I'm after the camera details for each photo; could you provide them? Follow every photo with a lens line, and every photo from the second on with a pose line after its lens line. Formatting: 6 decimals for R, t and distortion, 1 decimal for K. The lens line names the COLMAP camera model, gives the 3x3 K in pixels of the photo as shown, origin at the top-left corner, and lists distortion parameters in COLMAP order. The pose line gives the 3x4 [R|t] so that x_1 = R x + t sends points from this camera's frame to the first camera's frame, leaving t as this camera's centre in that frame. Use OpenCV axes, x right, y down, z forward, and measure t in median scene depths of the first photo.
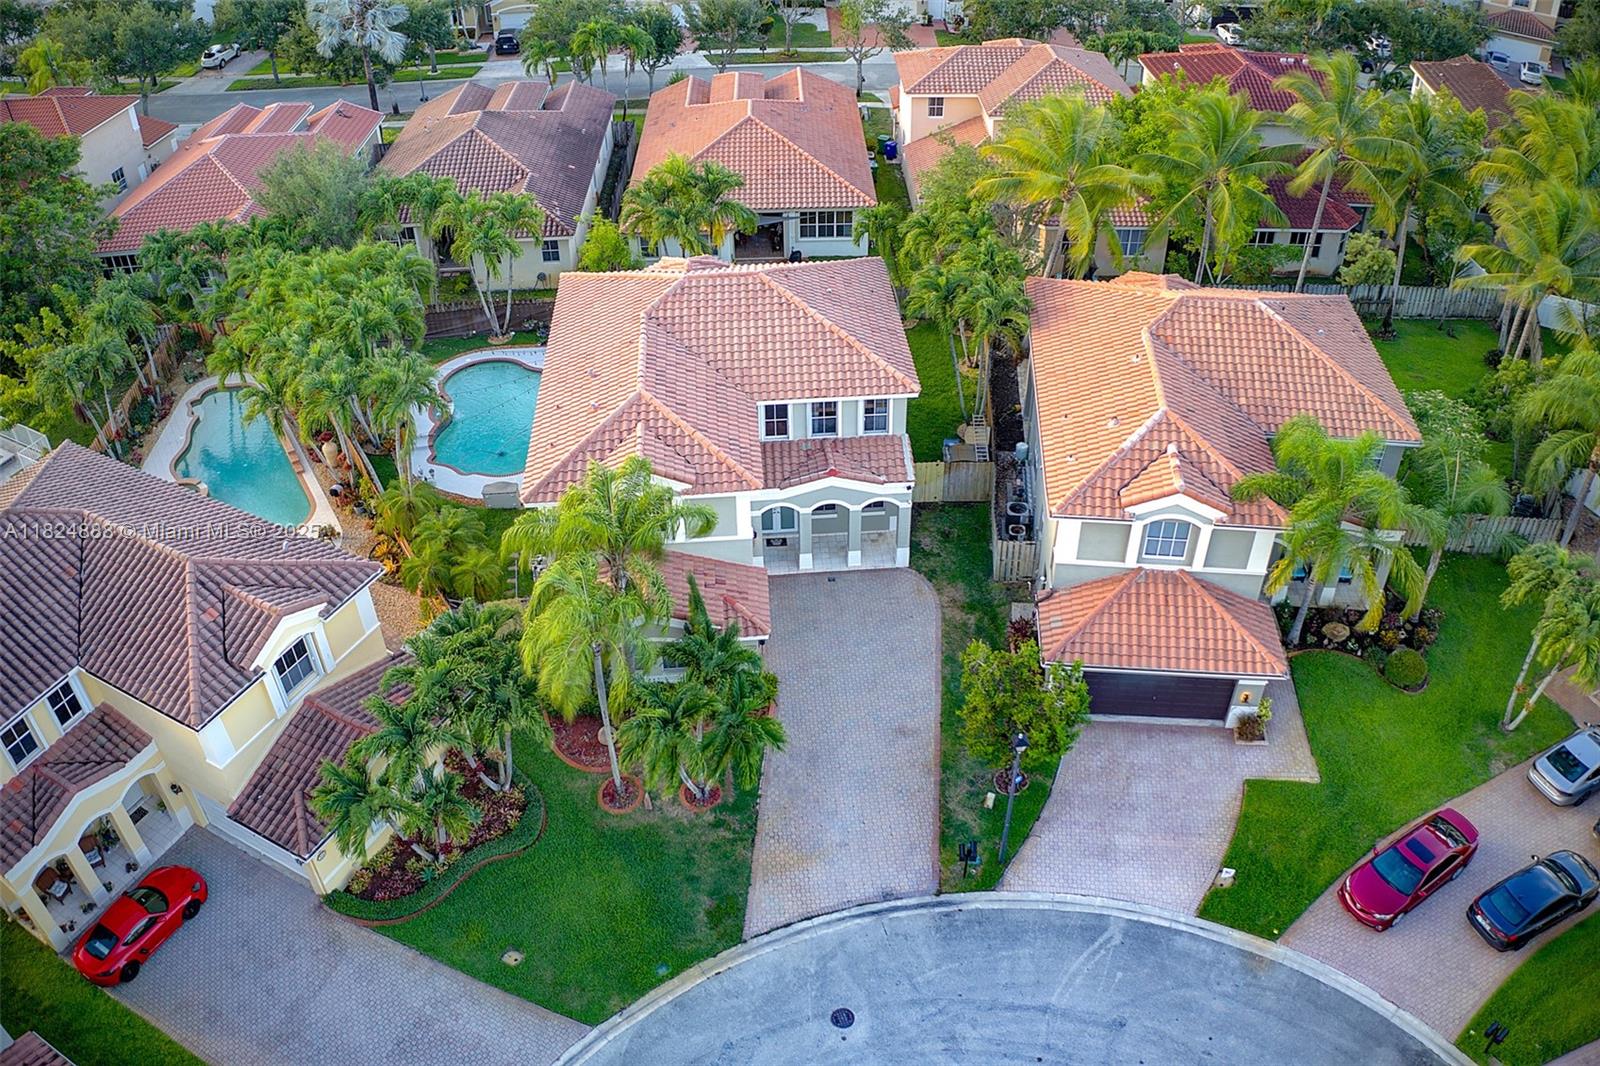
lens RADIAL K [[1260.8, 0, 798.7], [0, 1260.8, 546.0], [0, 0, 1]] dist [-0.196245, 0.027282]
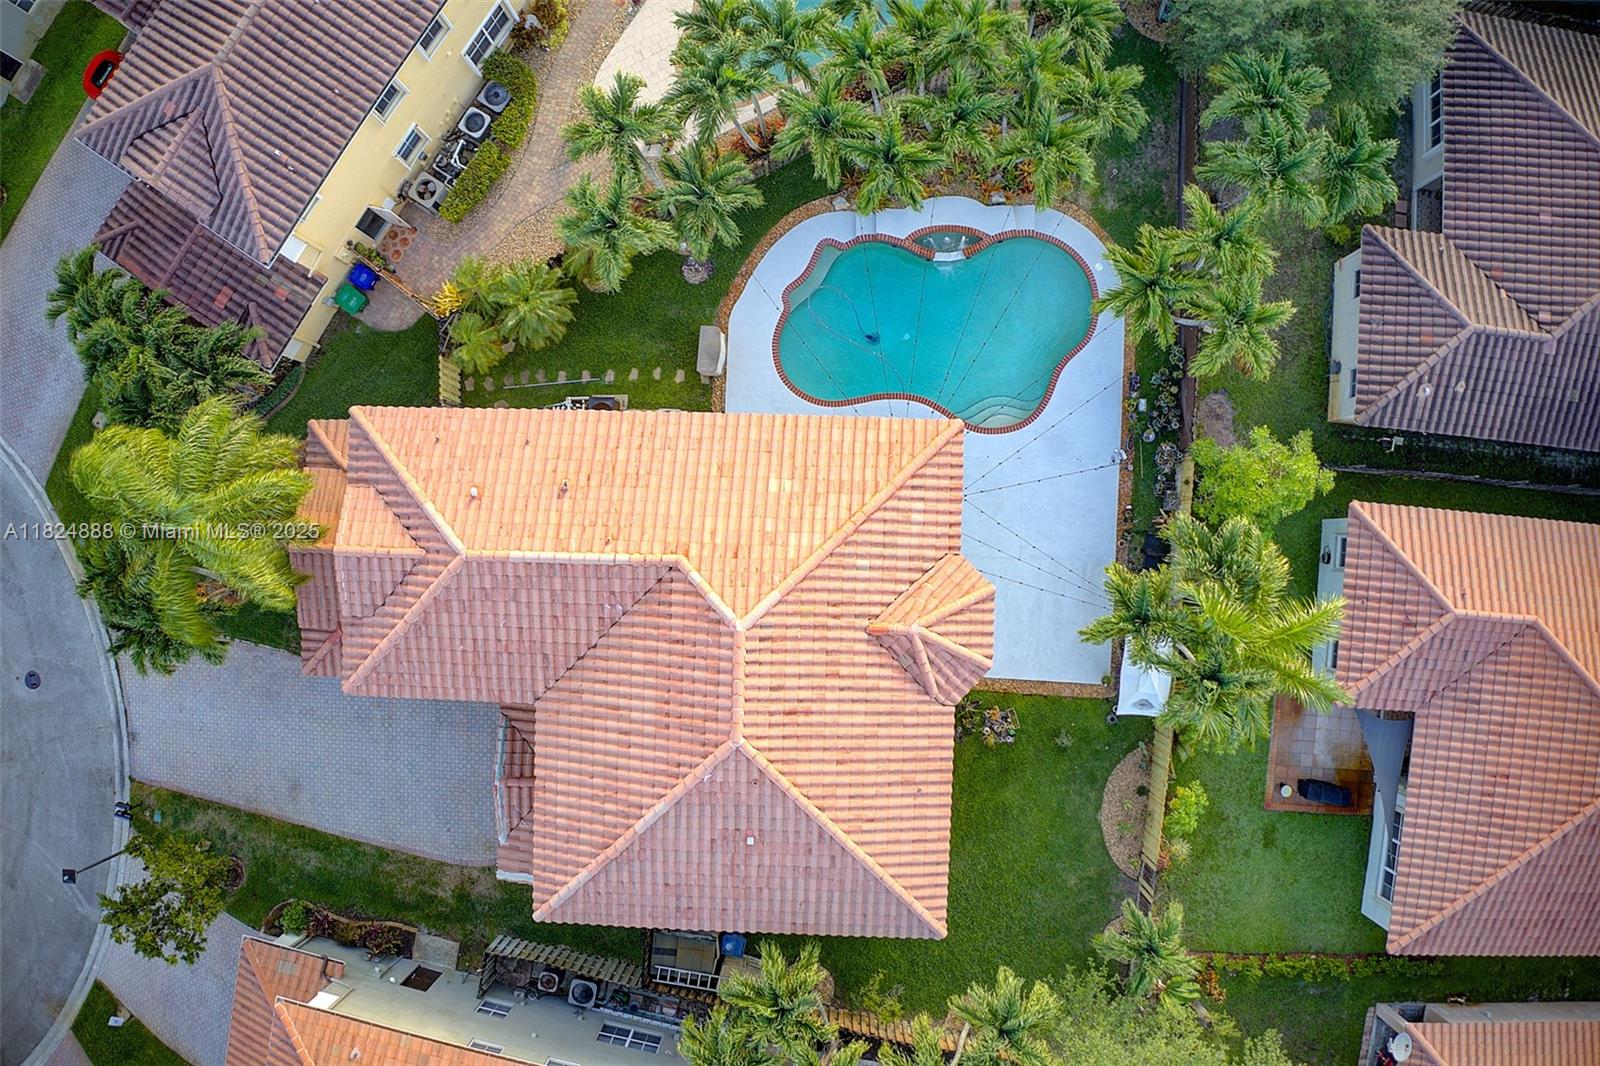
lens RADIAL K [[1260.8, 0, 798.7], [0, 1260.8, 546.0], [0, 0, 1]] dist [-0.196245, 0.027282]
pose [[-0.103132, 0.994559, 0.014672, -0.171636], [-0.595826, -0.073582, 0.799736, -0.884115], [0.796464, 0.073737, 0.600173, 0.744458]]
